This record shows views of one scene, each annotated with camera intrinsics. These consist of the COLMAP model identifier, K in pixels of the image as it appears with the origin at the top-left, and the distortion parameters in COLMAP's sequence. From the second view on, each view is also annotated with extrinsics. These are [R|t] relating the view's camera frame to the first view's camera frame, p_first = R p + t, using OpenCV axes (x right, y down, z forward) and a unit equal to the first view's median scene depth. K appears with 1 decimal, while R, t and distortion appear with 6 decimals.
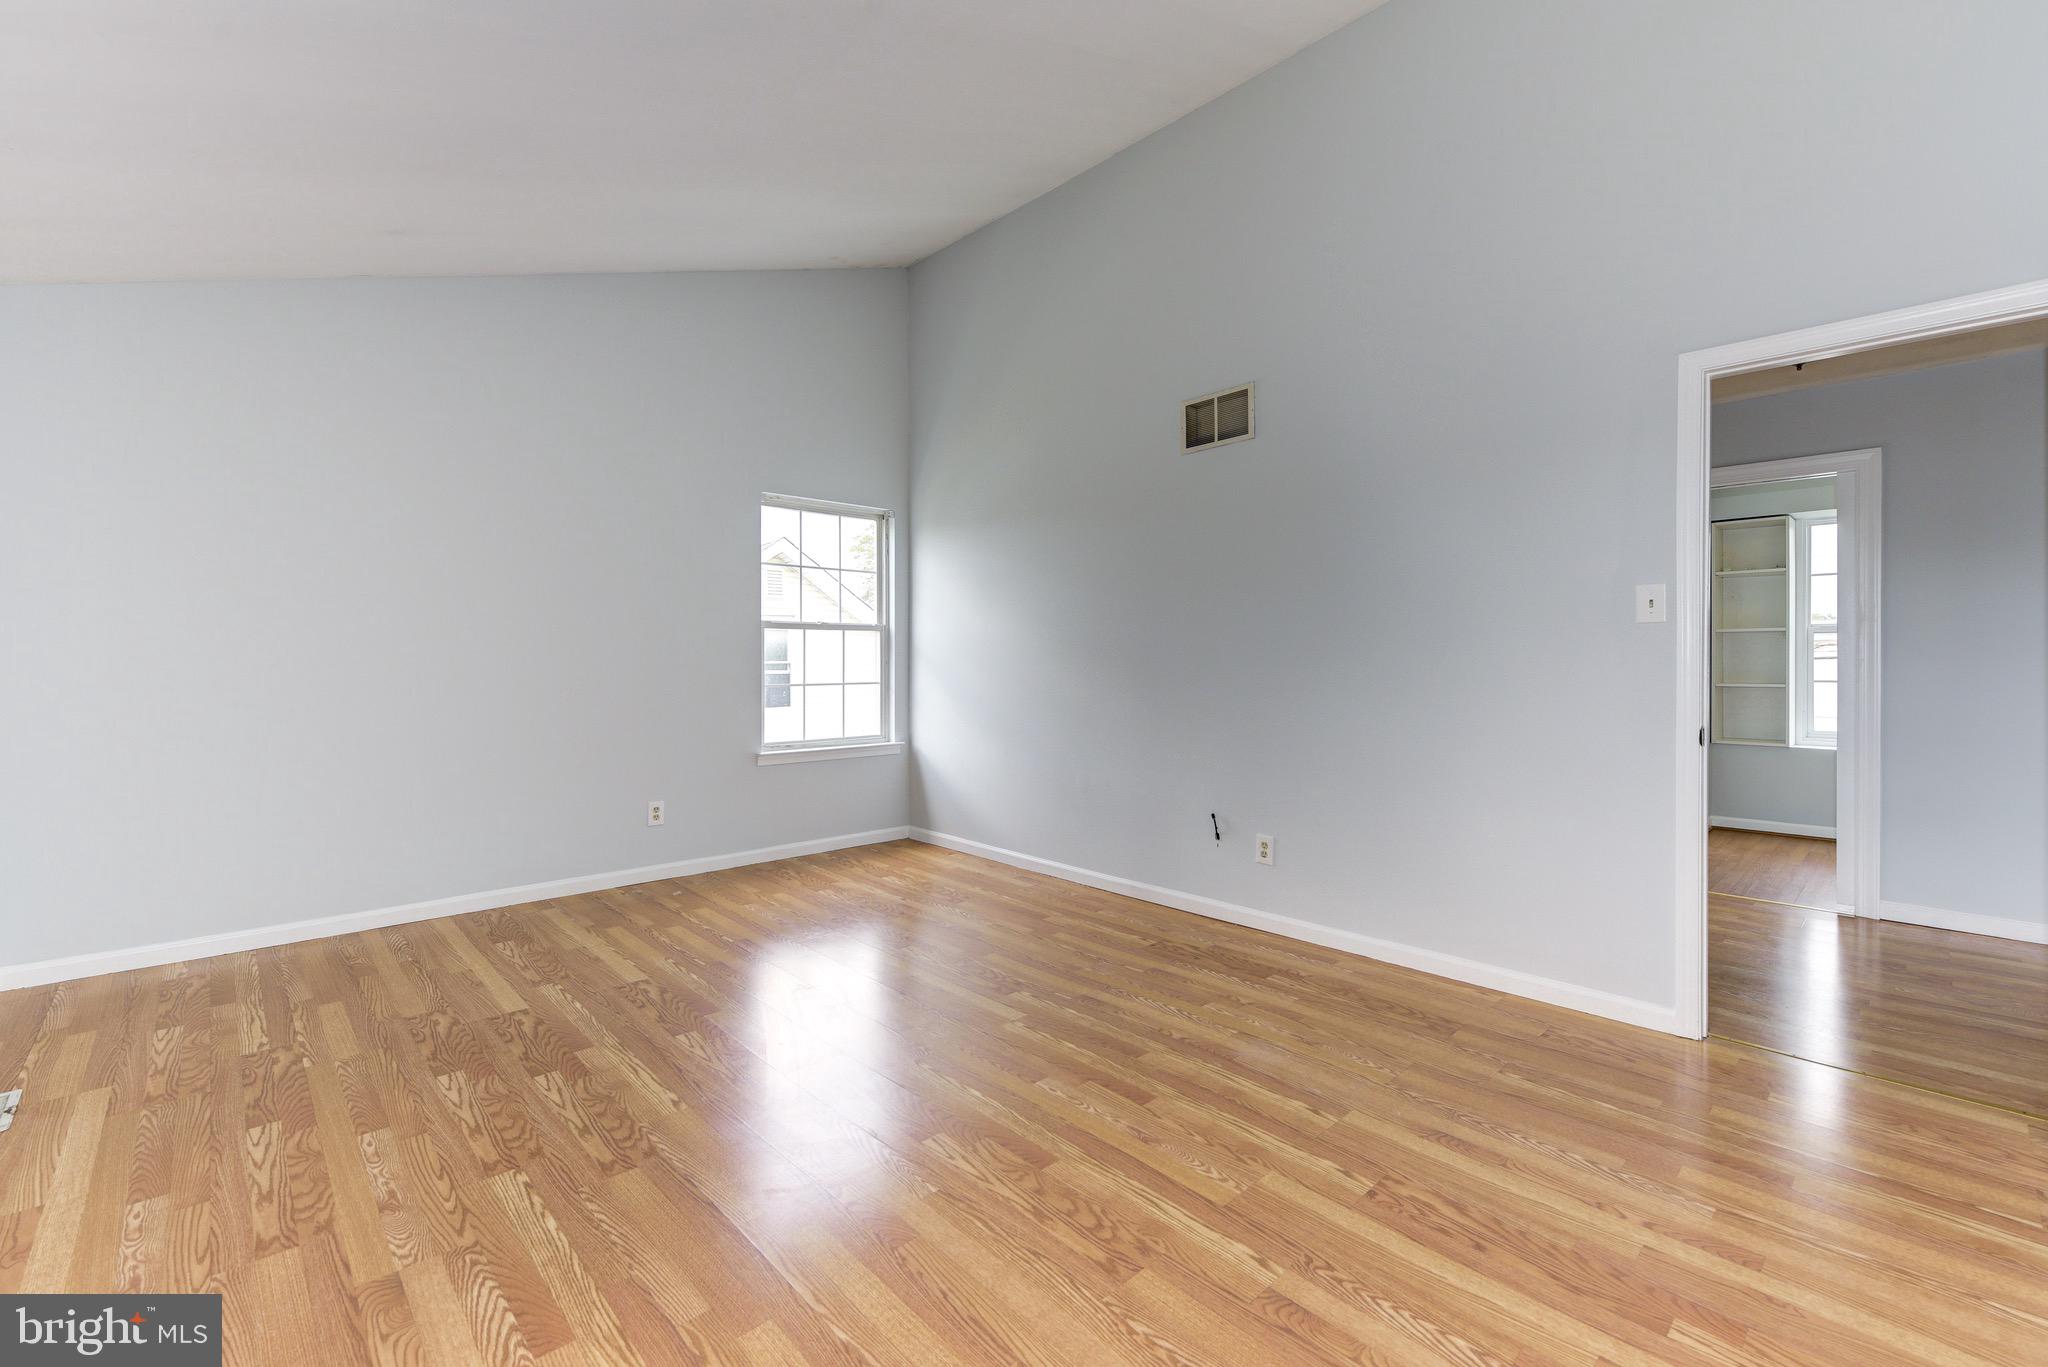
lens RADIAL K [[838.5, 0, 1064.9], [0, 838.5, 679.1], [0, 0, 1]] dist [0.000297, 0.000105]
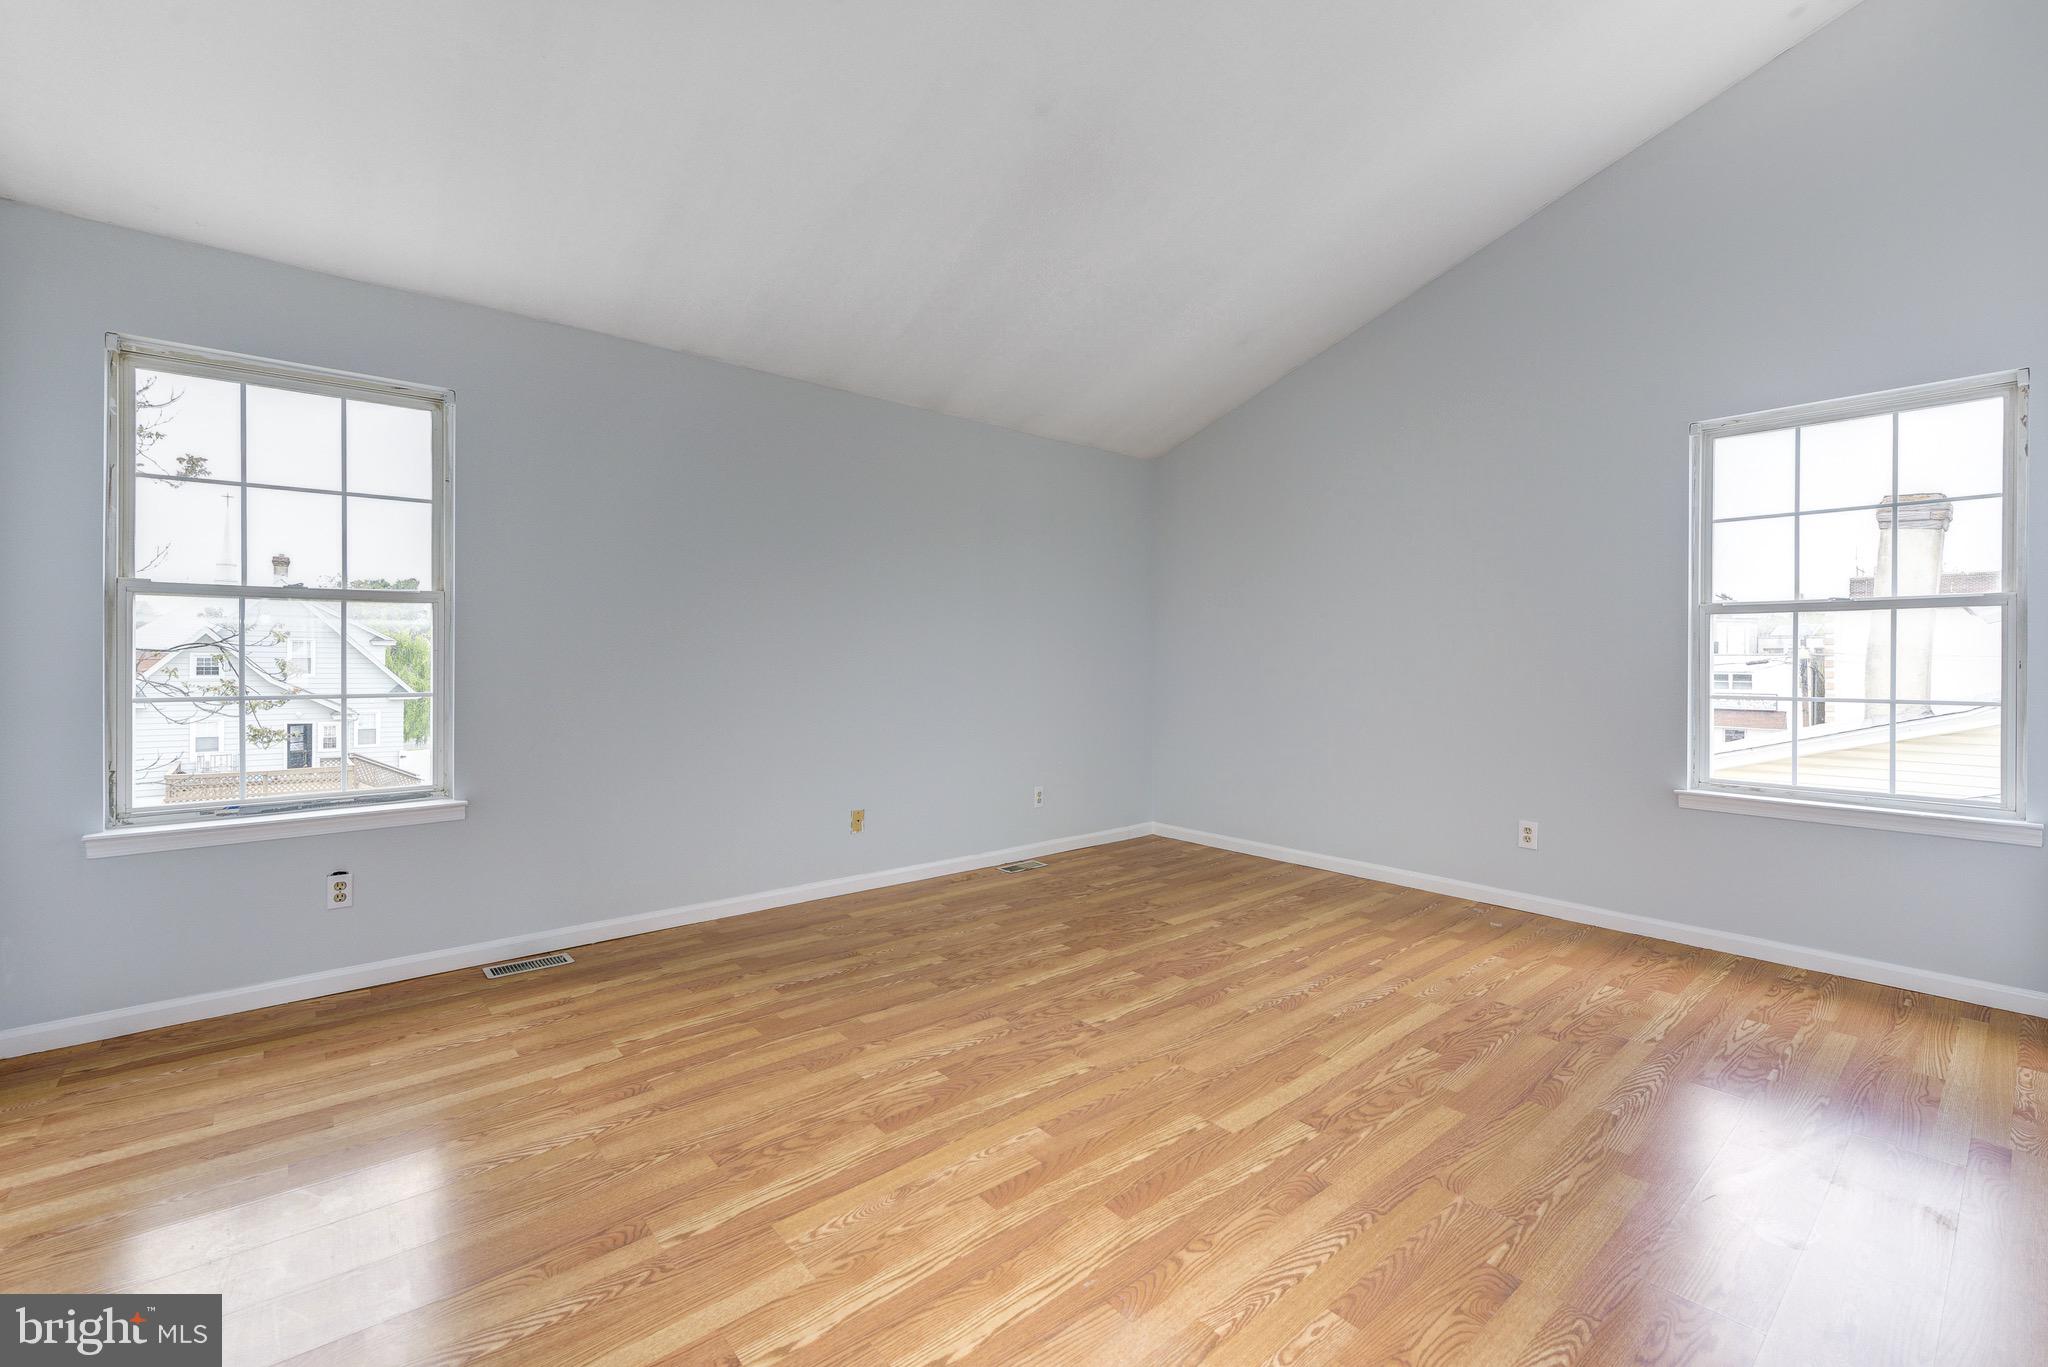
lens RADIAL K [[903.8, 0, 1034.8], [0, 903.8, 655.2], [0, 0, 1]] dist [-0.001619, -0.000743]
pose [[-0.066428, -0.003091, -0.997786, 0.775754], [-0.029404, 0.999567, -0.001139, -0.016162], [0.997358, 0.029263, -0.066490, 0.876867]]
